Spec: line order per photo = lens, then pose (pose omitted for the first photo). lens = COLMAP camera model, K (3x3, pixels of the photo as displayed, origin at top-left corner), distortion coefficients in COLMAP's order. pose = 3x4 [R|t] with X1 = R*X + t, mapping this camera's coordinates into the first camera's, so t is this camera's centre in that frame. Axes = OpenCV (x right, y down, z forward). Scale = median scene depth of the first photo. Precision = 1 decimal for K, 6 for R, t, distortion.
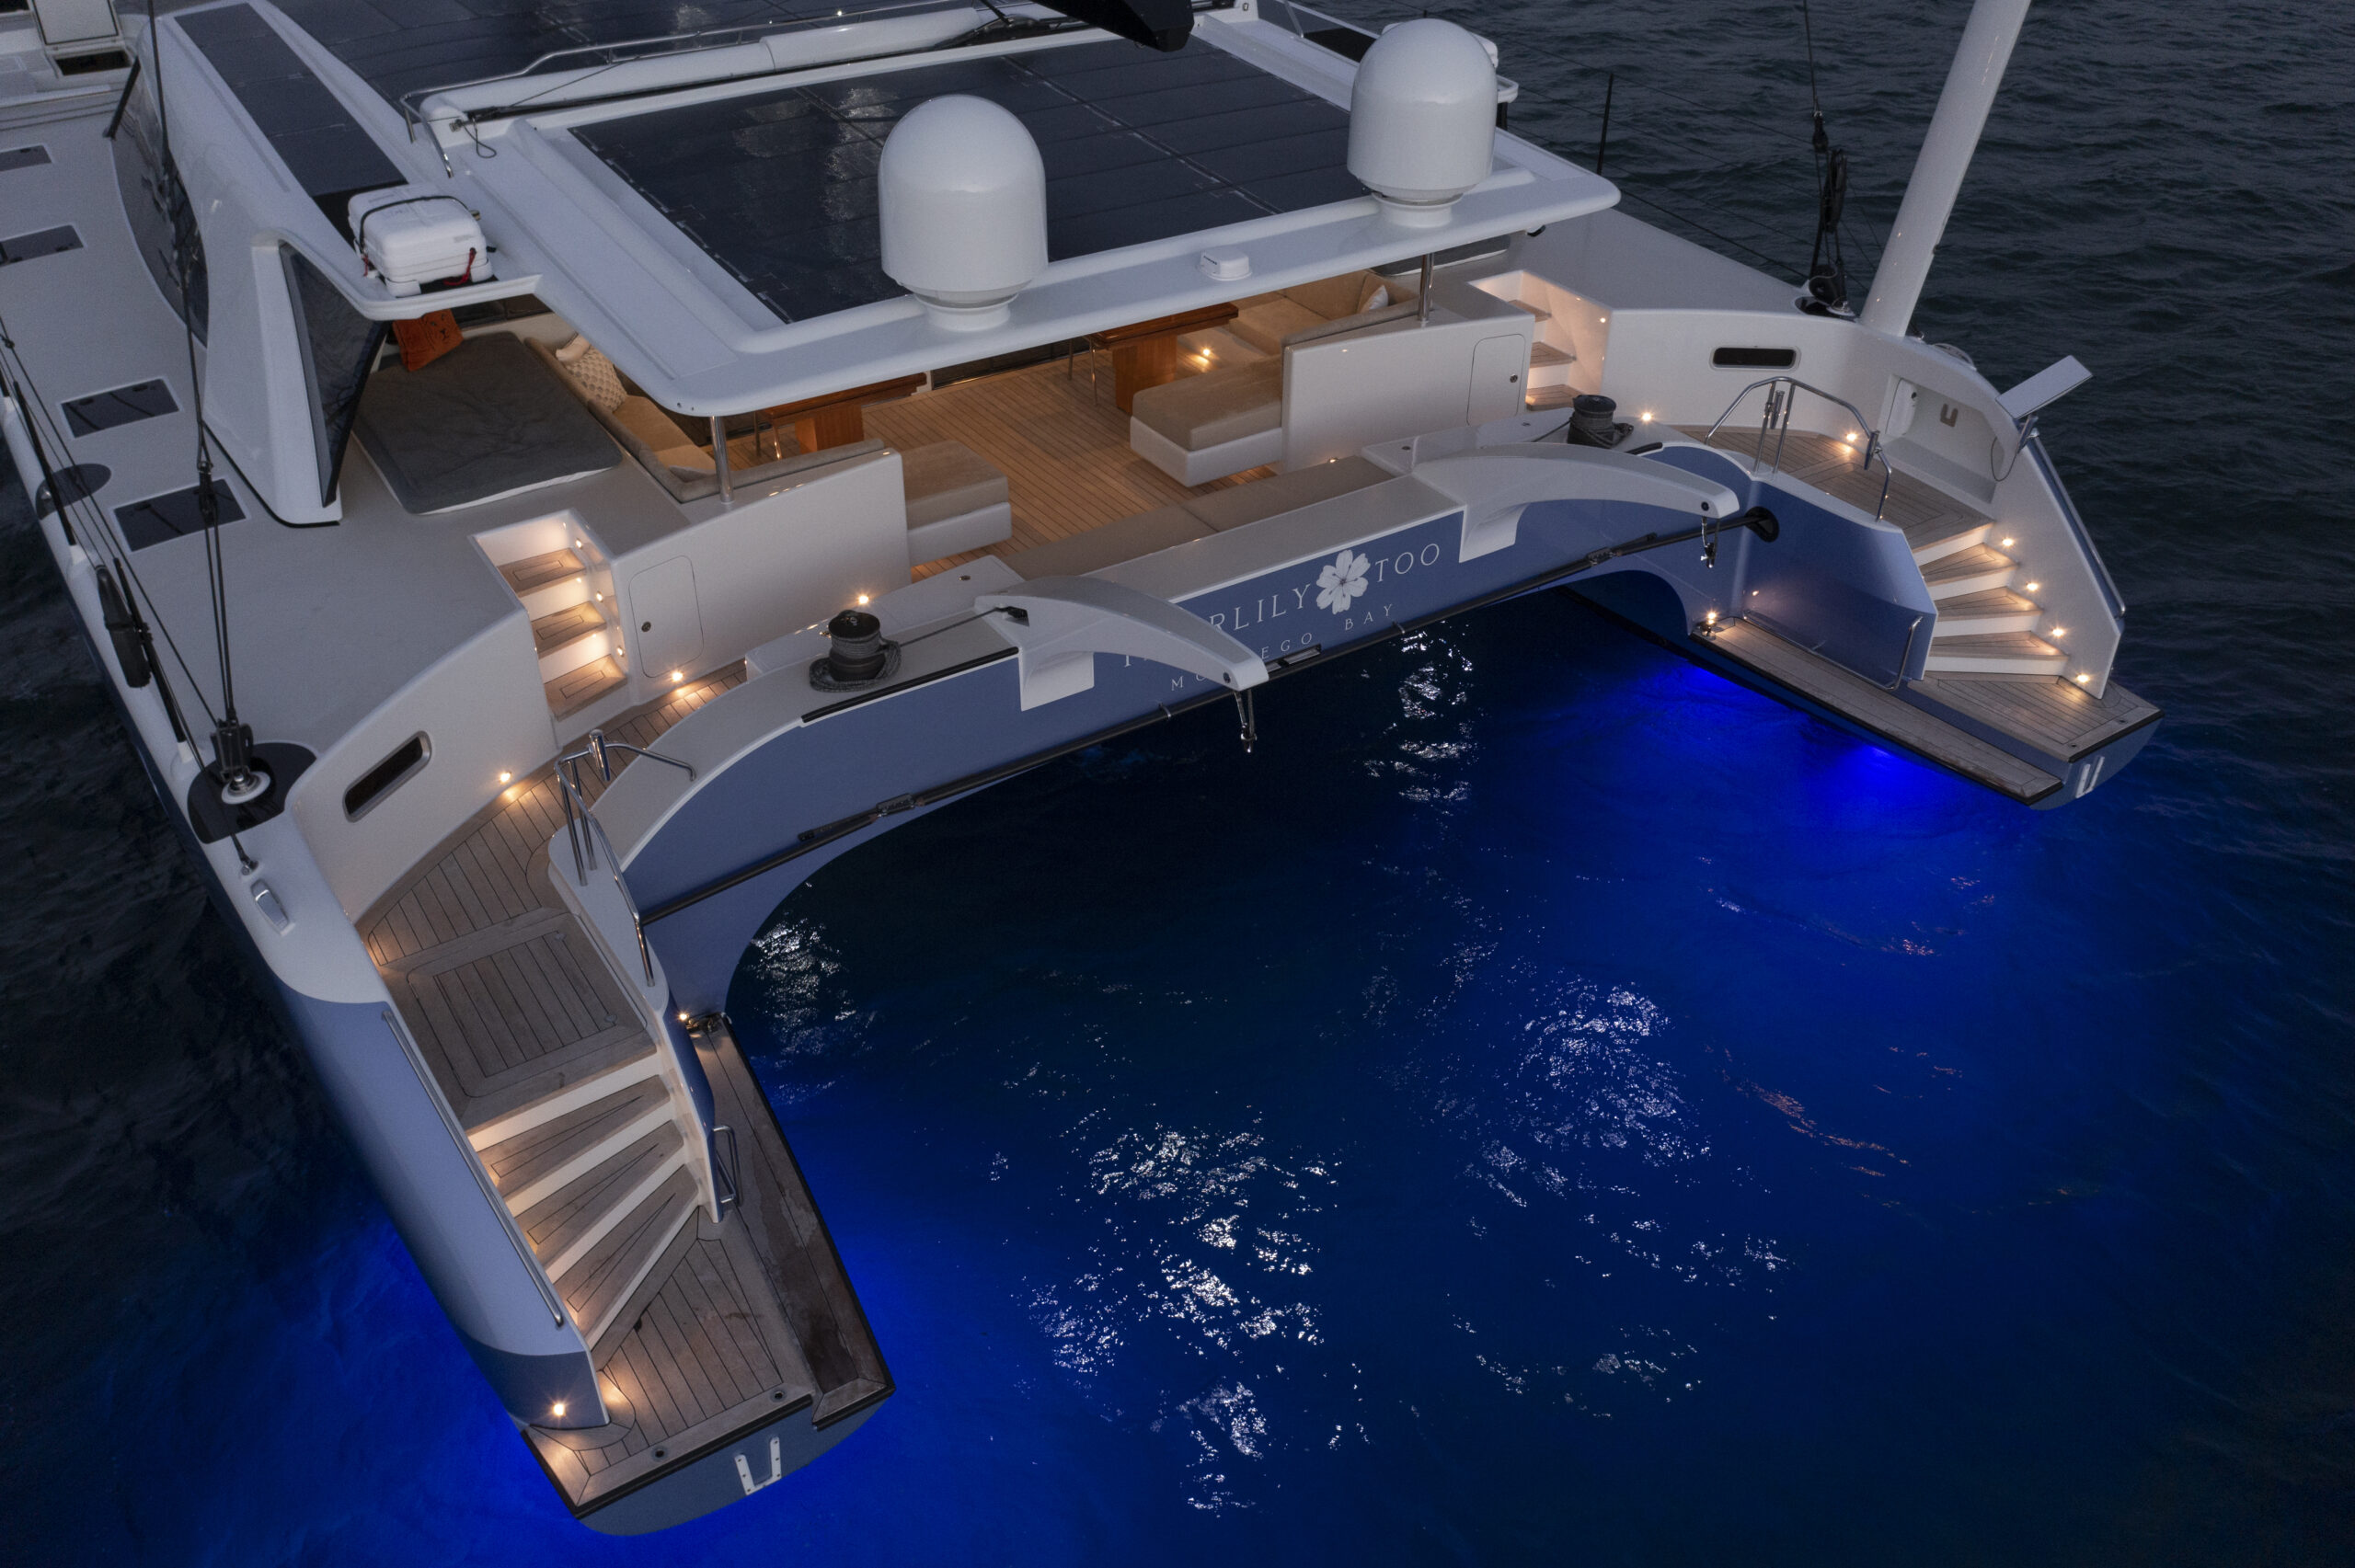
lens RADIAL K [[1878.5, 0, 1171.5], [0, 1878.5, 772.3], [0, 0, 1]] dist [-0.020890, -0.017426]
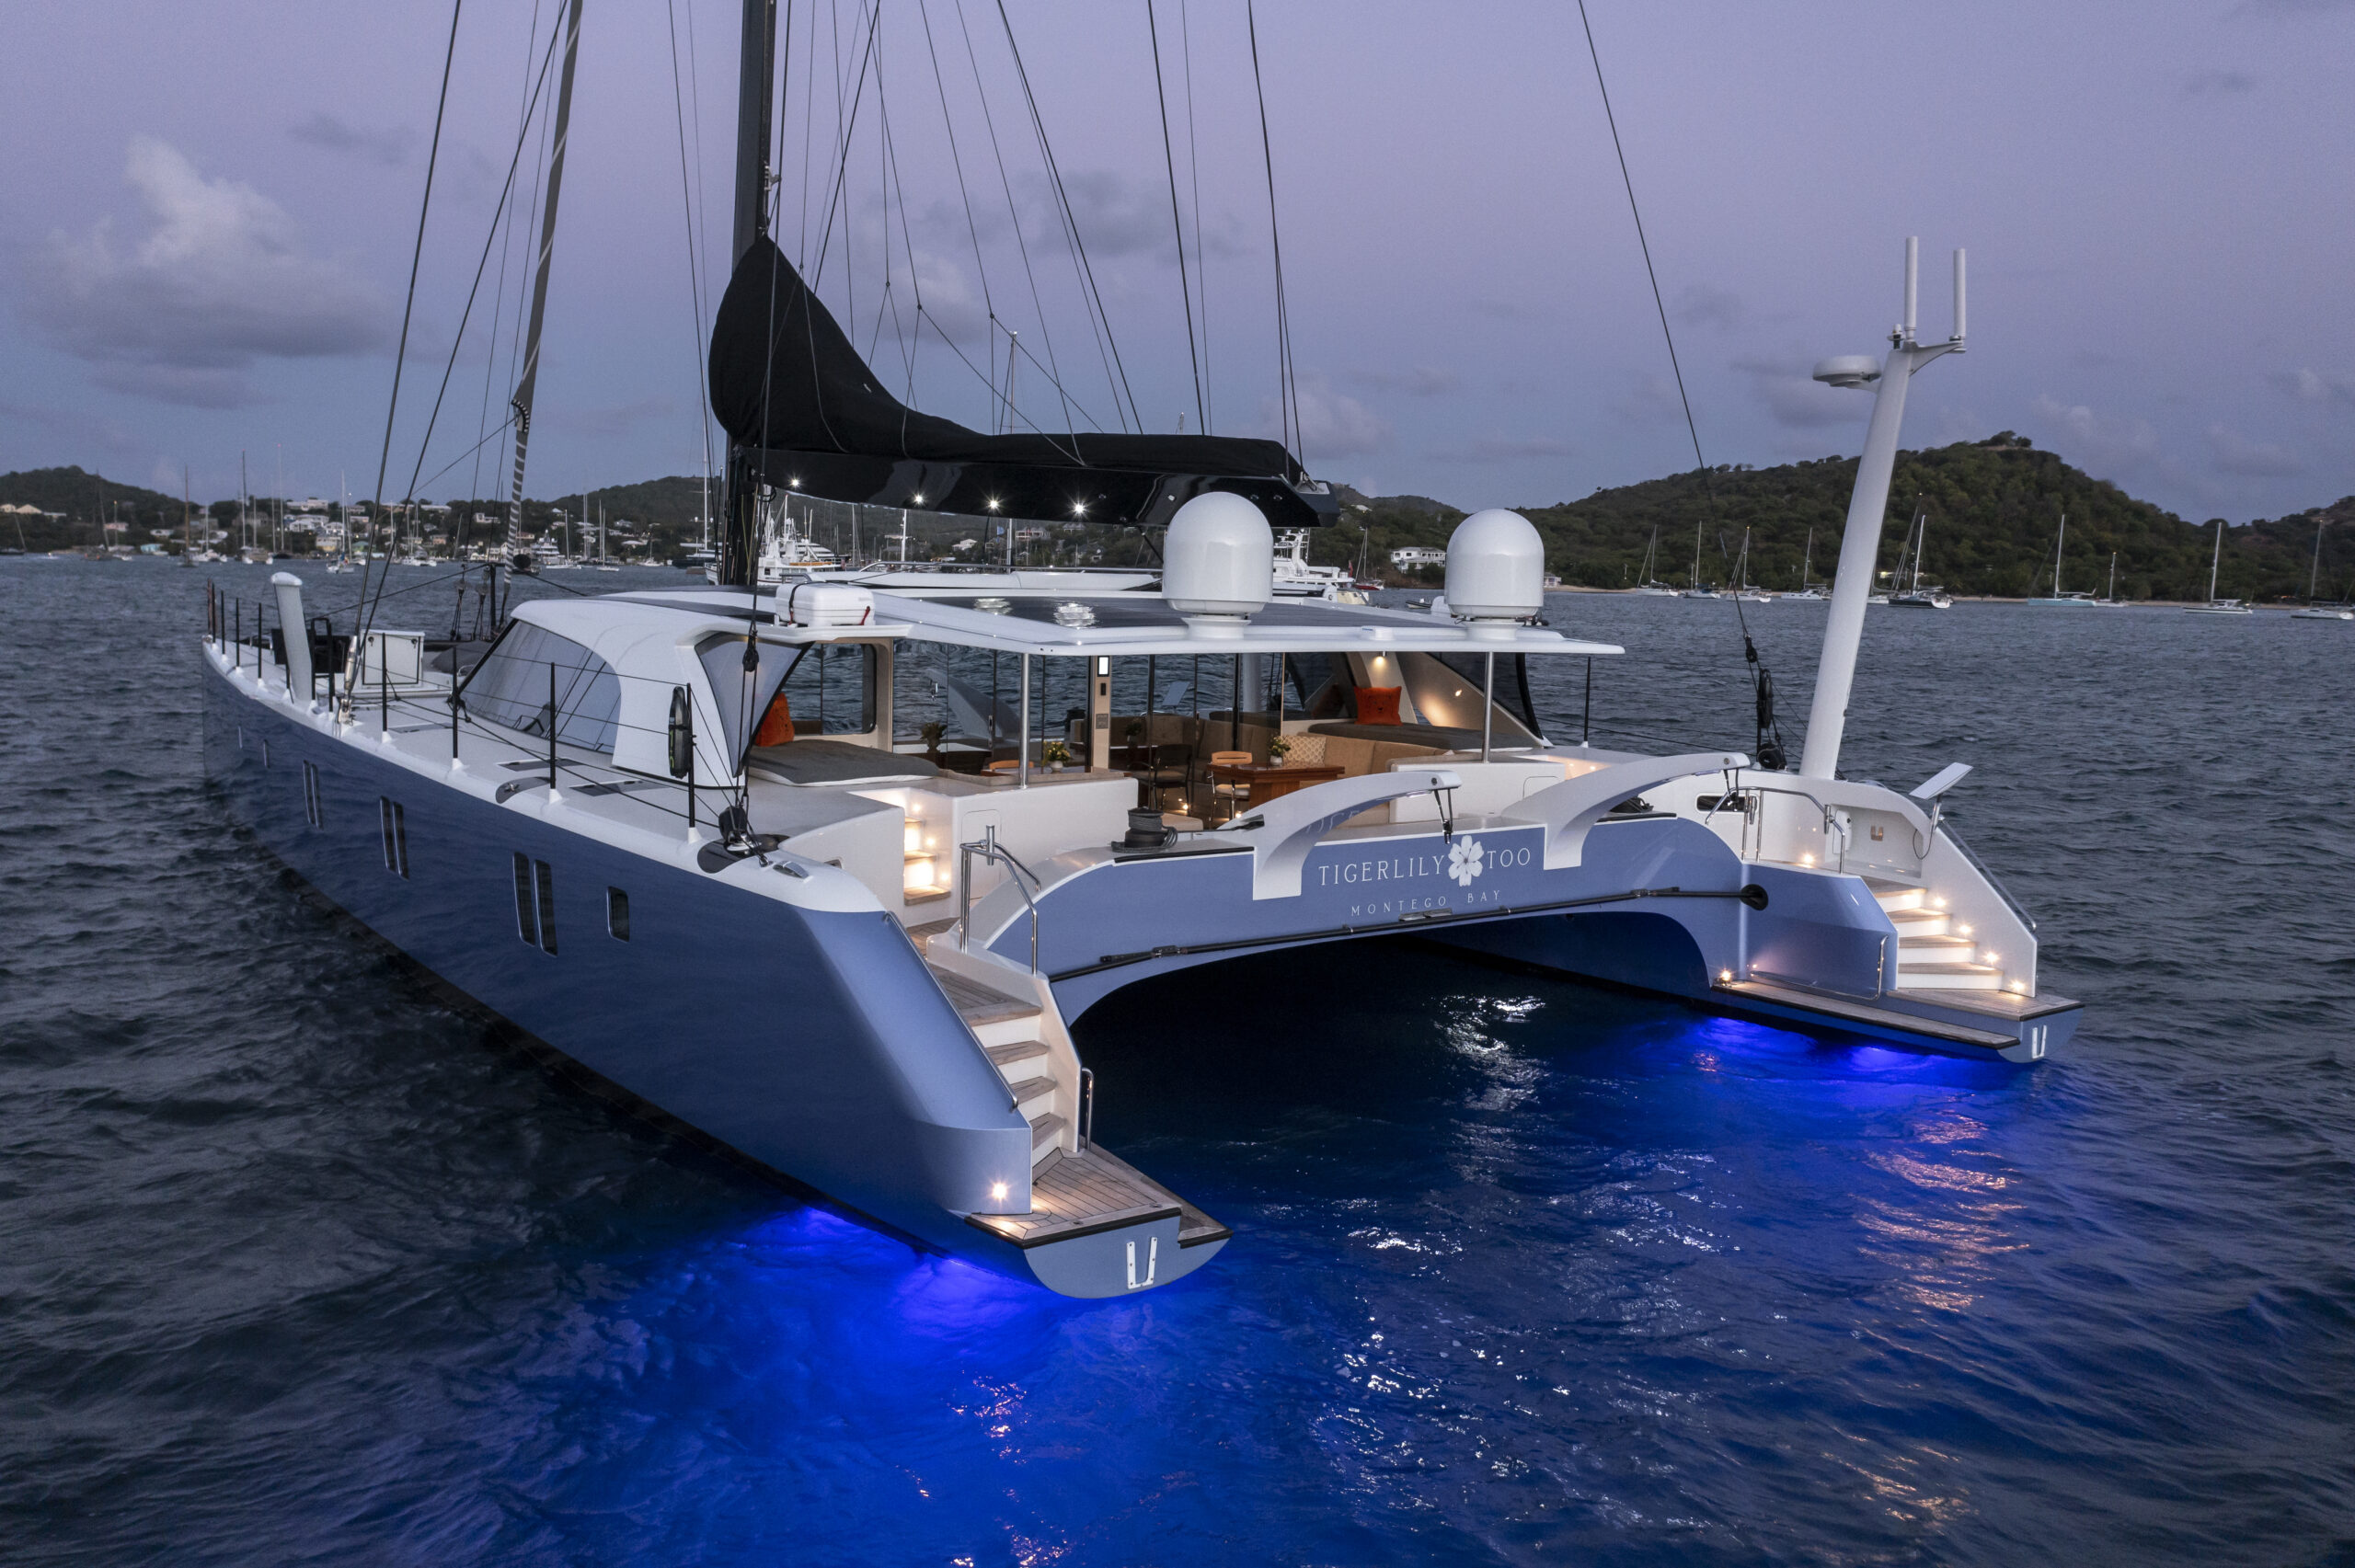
lens RADIAL K [[1878.5, 0, 1180.8], [0, 1878.5, 783.4], [0, 0, 1]] dist [-0.020890, -0.017426]
pose [[0.998542, -0.008095, 0.053374, -0.168333], [0.033891, 0.863579, -0.503073, 0.475245], [-0.042020, 0.504148, 0.862594, -0.168935]]
